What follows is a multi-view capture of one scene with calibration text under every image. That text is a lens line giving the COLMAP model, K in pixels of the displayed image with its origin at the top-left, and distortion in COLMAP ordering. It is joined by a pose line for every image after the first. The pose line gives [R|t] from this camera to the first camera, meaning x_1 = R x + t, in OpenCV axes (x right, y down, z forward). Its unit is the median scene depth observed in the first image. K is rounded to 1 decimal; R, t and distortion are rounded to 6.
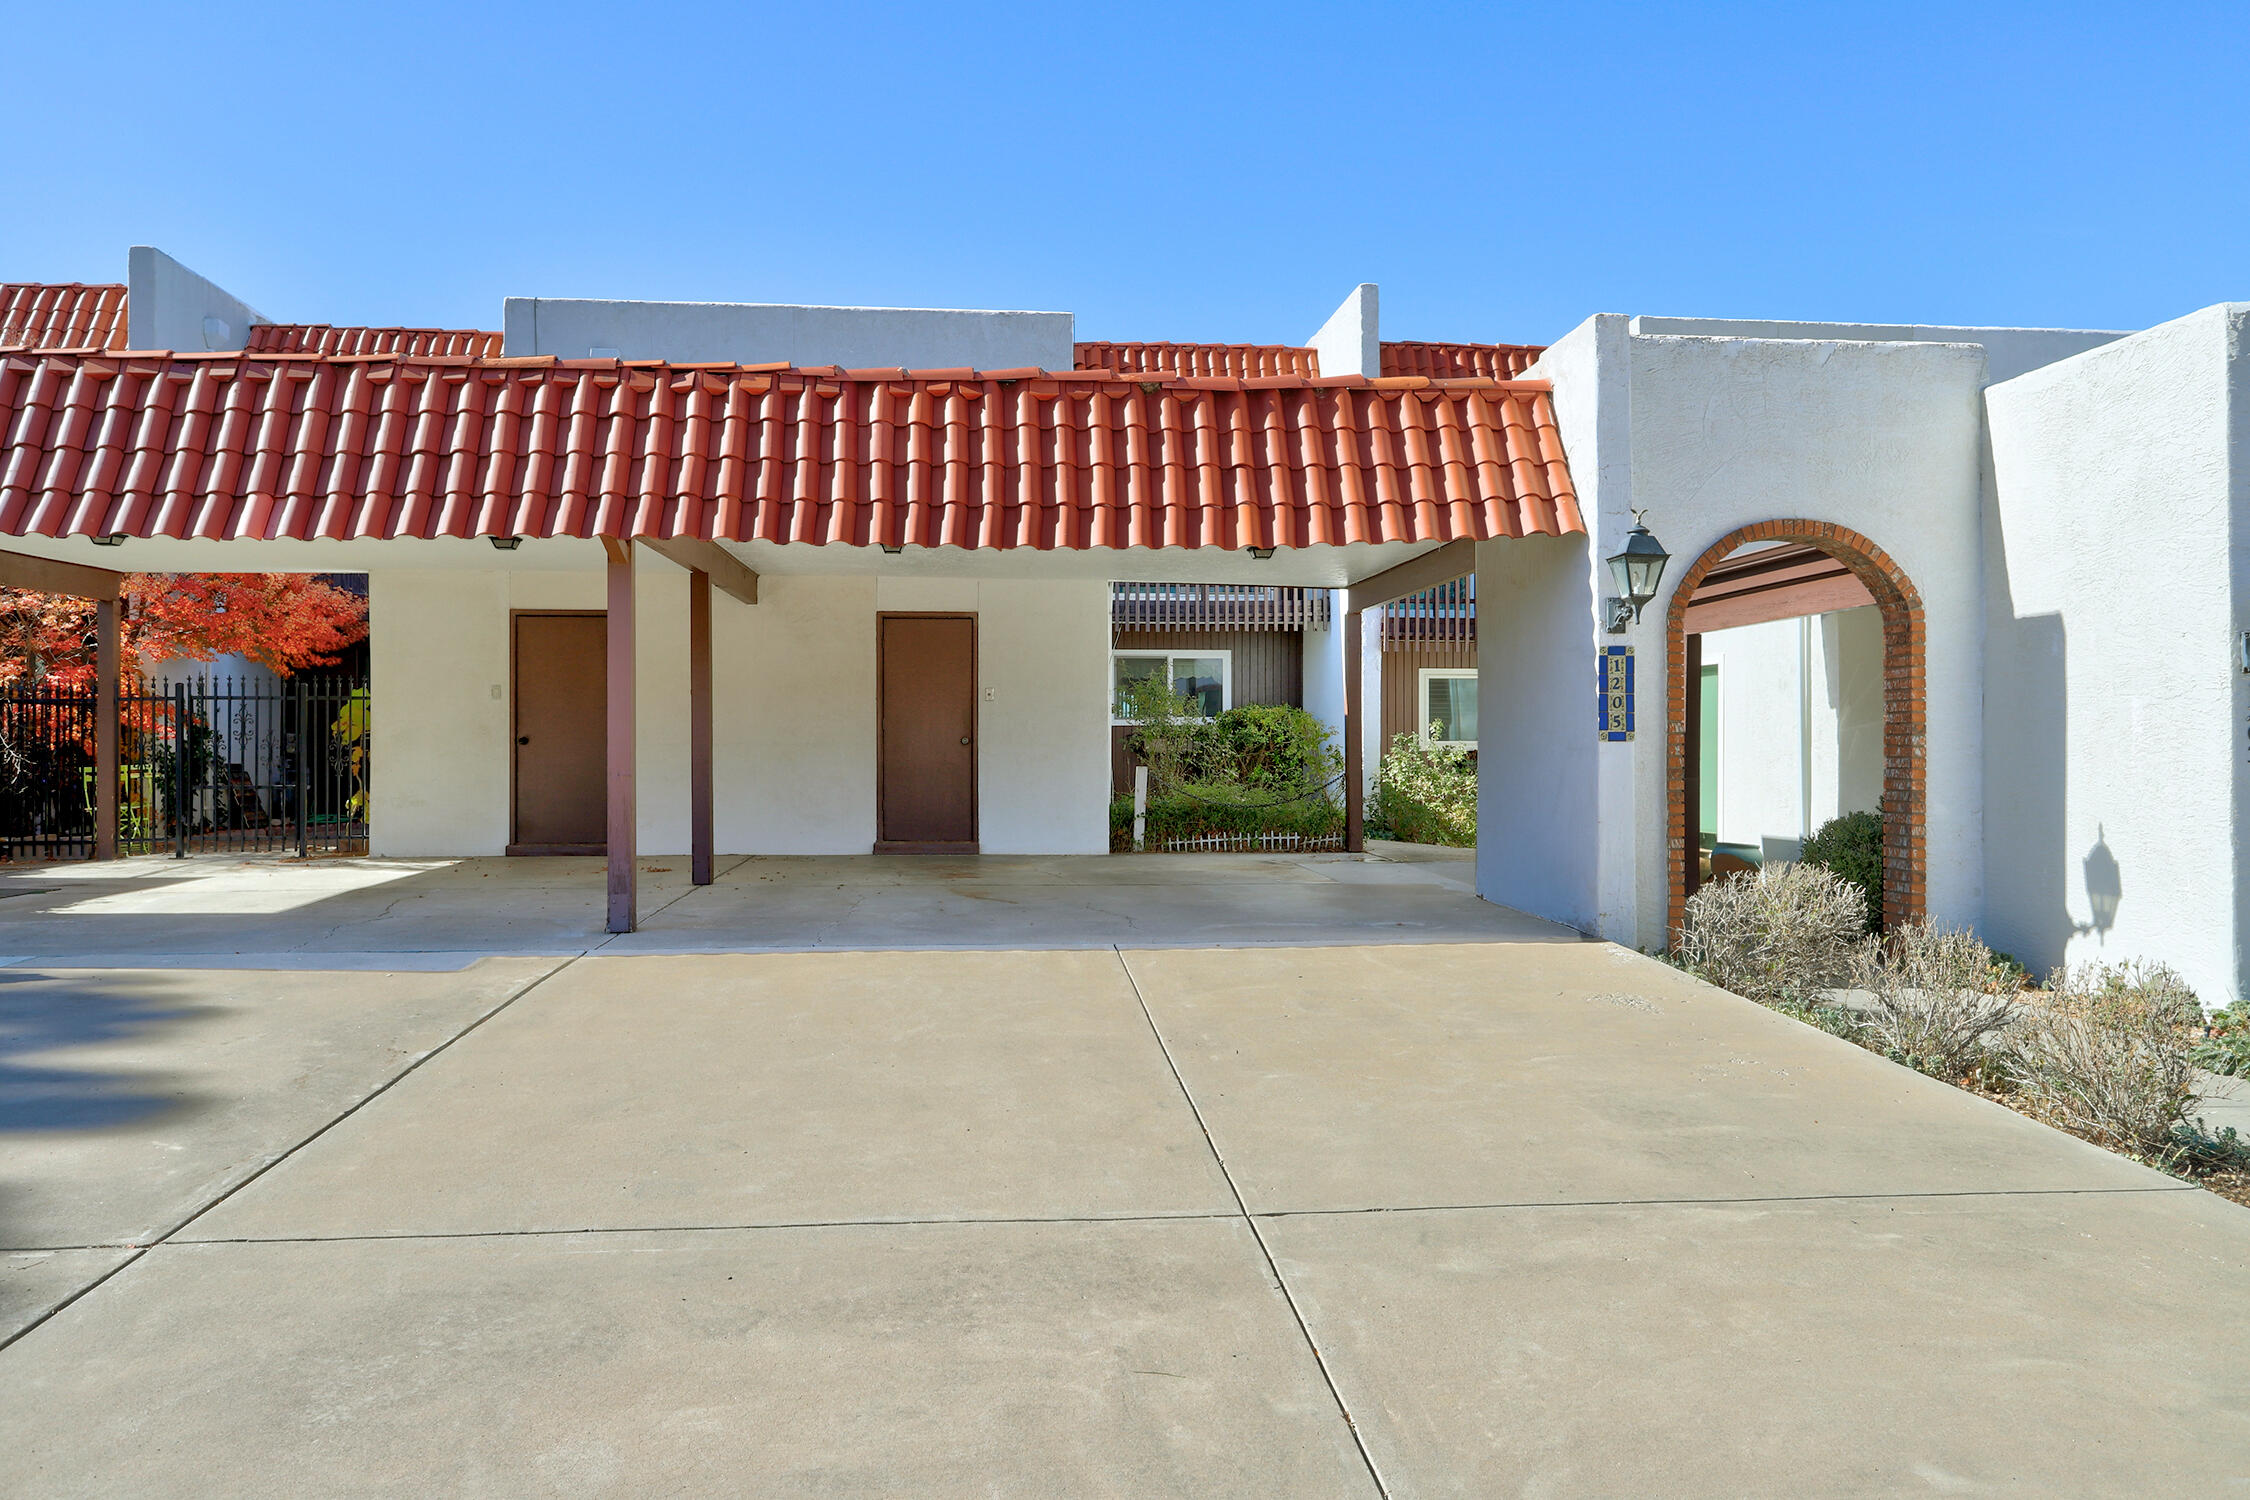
lens RADIAL K [[1645.0, 0, 1125.0], [0, 1645.0, 750.0], [0, 0, 1]] dist [-0.044541, -0.002790]
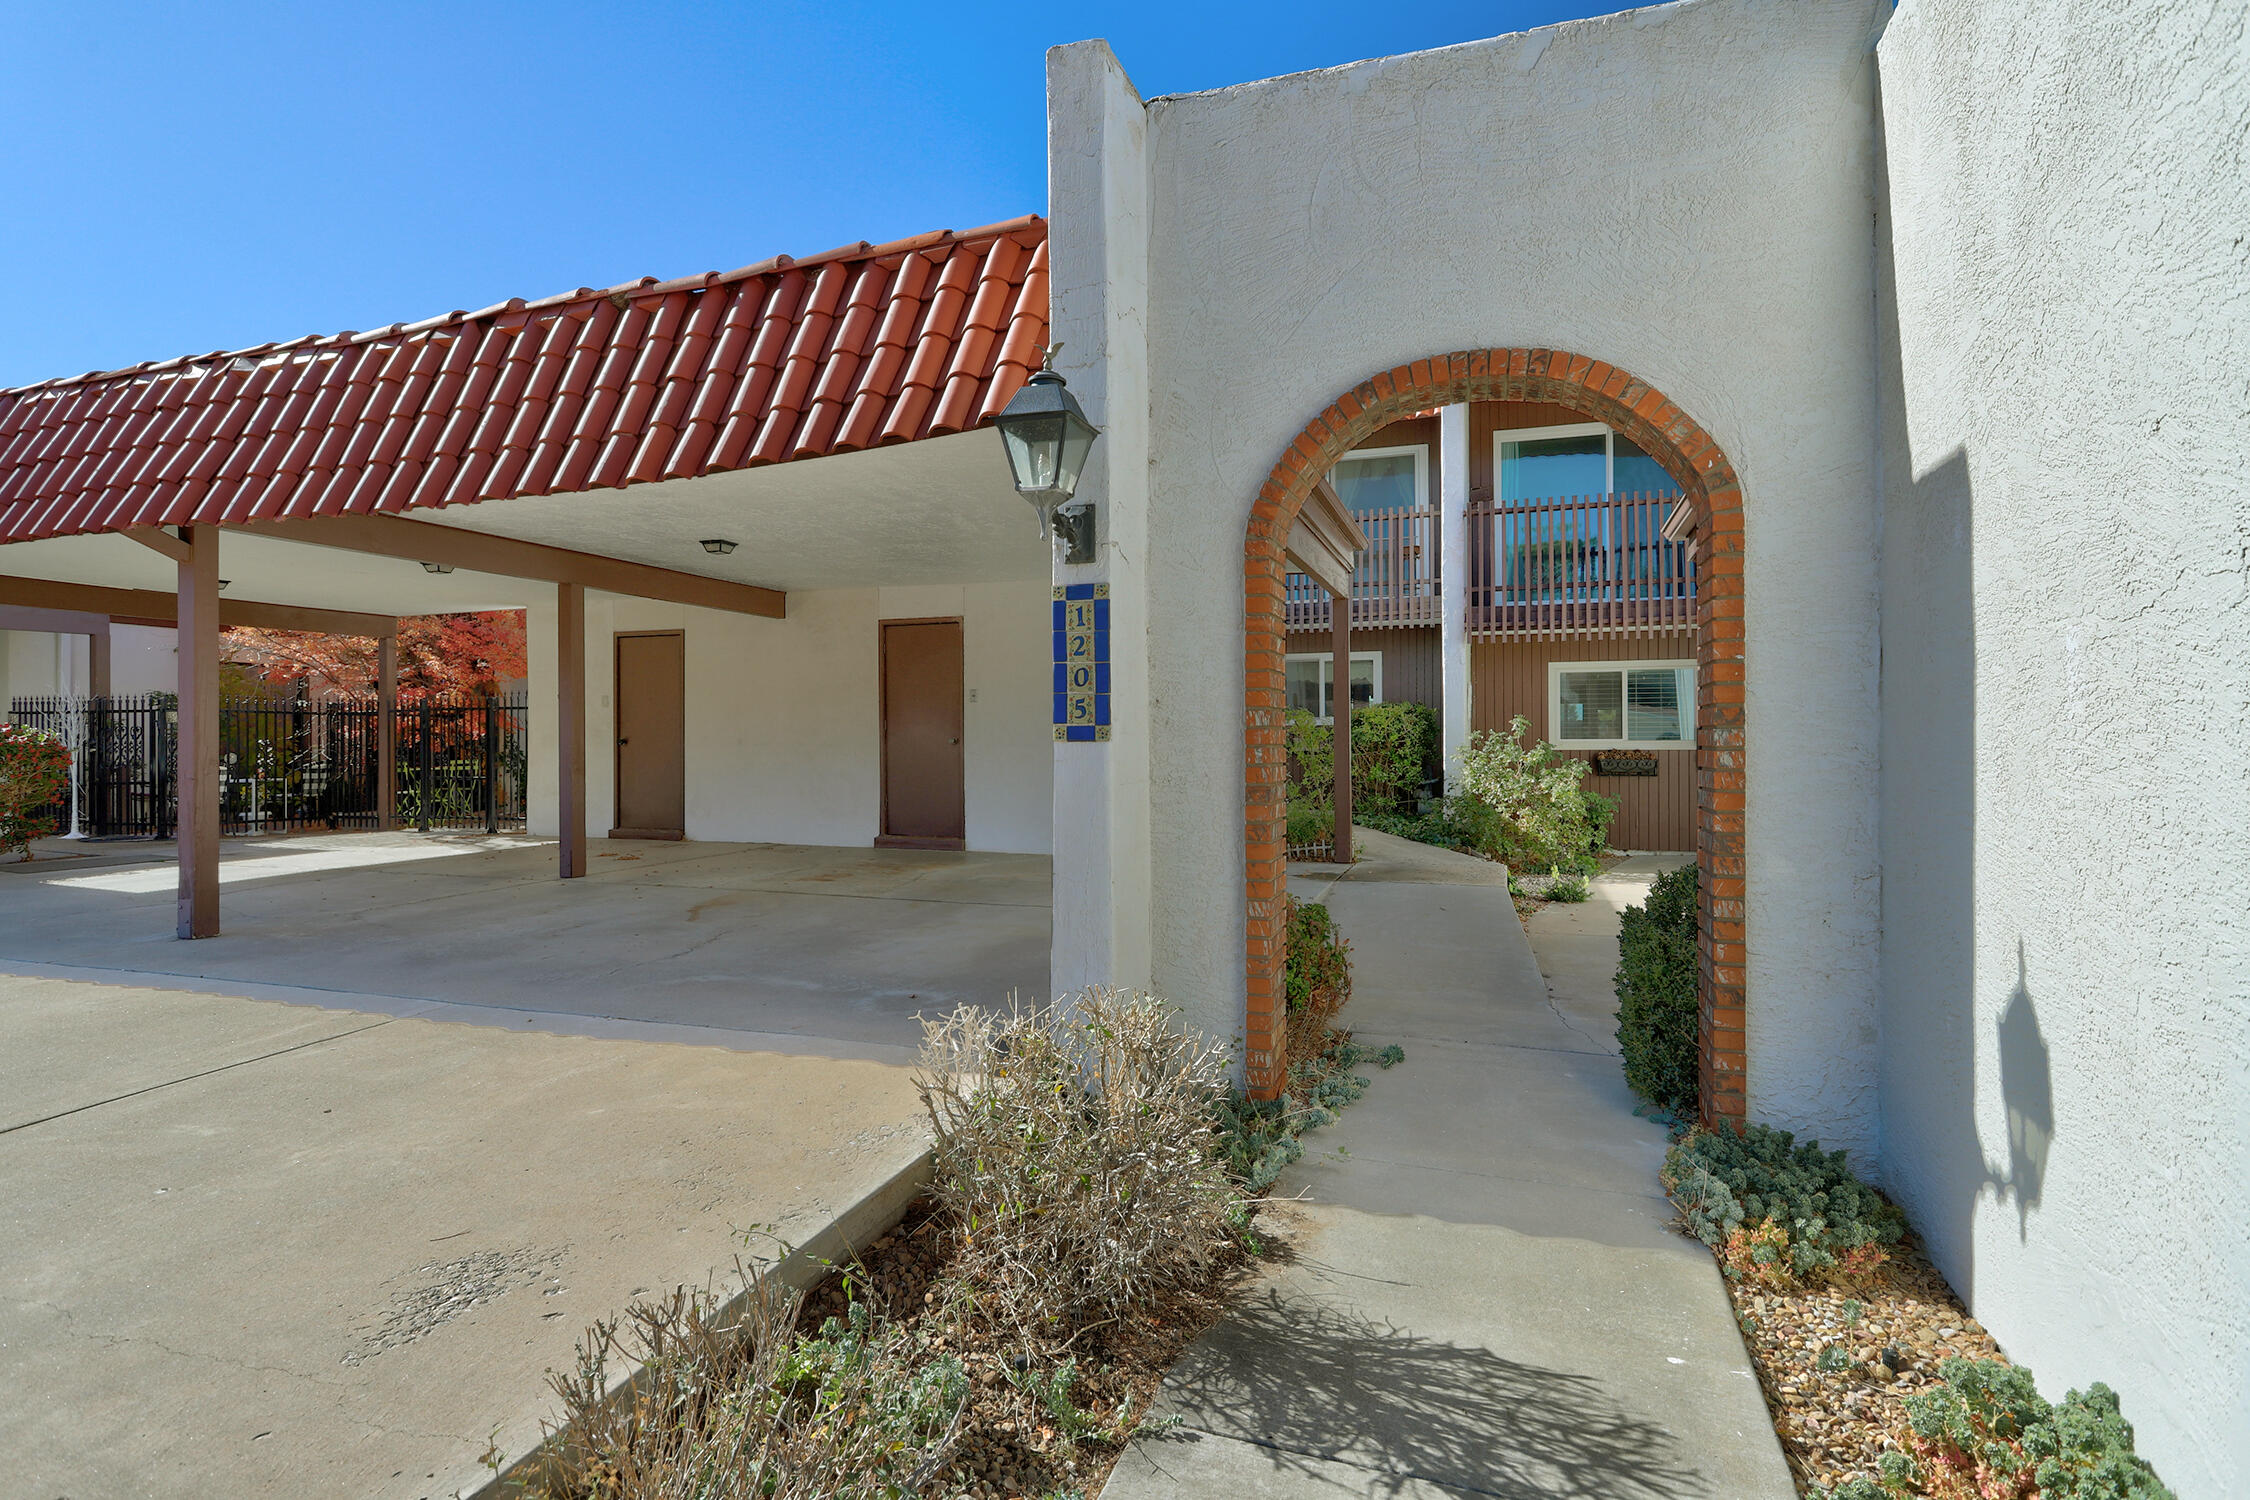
lens RADIAL K [[1158.0, 0, 1125.0], [0, 1158.0, 750.0], [0, 0, 1]] dist [-0.019738, 0.000382]
pose [[0.912567, -0.001405, -0.408924, 0.461792], [0.003443, 0.999985, 0.004249, -0.004129], [0.408912, -0.005285, 0.912558, 0.578359]]
